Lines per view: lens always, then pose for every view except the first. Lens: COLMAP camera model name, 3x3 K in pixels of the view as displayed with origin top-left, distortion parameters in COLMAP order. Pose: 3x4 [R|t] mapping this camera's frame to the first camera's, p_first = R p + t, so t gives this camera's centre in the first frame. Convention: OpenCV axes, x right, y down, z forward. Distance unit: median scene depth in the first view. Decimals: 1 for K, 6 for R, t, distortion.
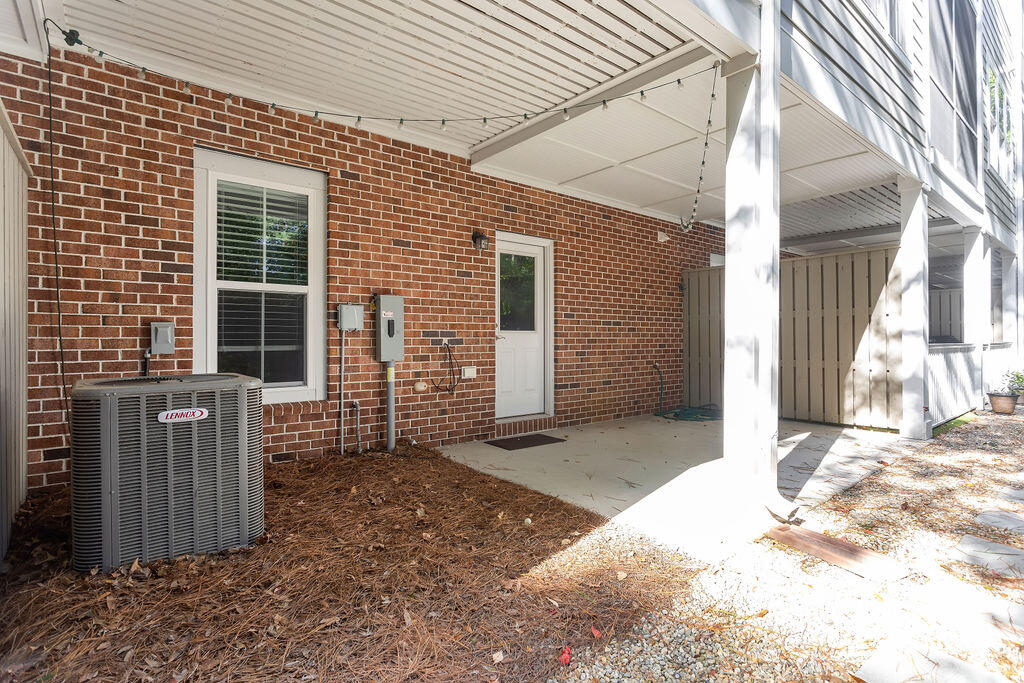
lens RADIAL K [[498.4, 0, 511.4], [0, 498.4, 334.4], [0, 0, 1]] dist [0.001752, 0.000368]
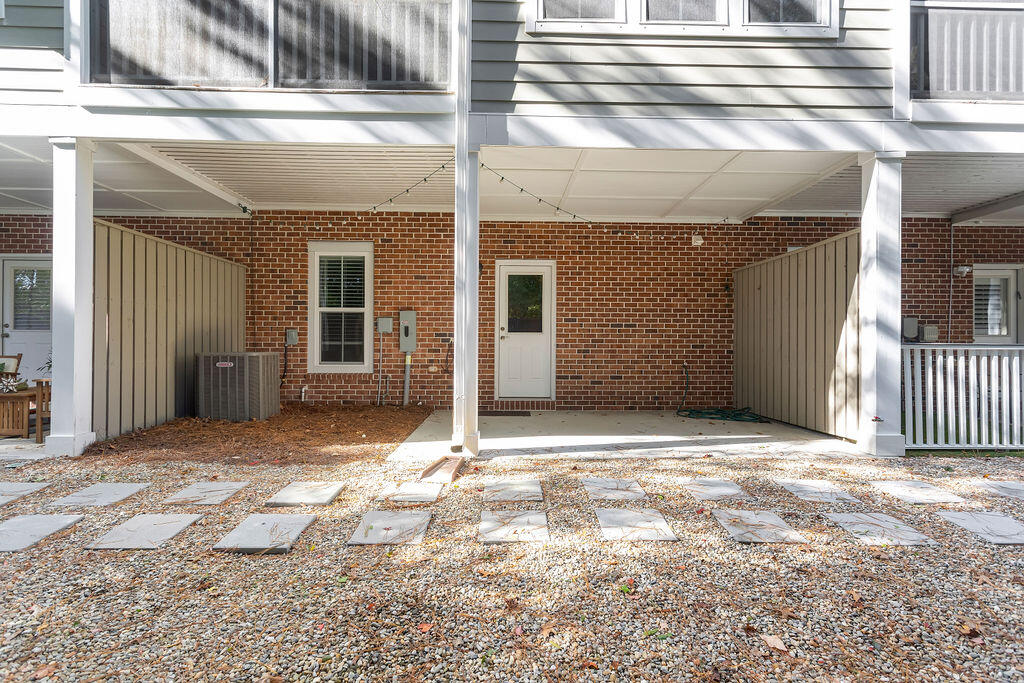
lens RADIAL K [[492.1, 0, 512.2], [0, 492.1, 344.1], [0, 0, 1]] dist [0.003686, 0.000608]
pose [[0.797464, 0.003548, -0.603356, 0.995538], [0.000159, 0.999981, 0.006090, 0.019206], [0.603367, -0.004953, 0.797449, -0.067259]]
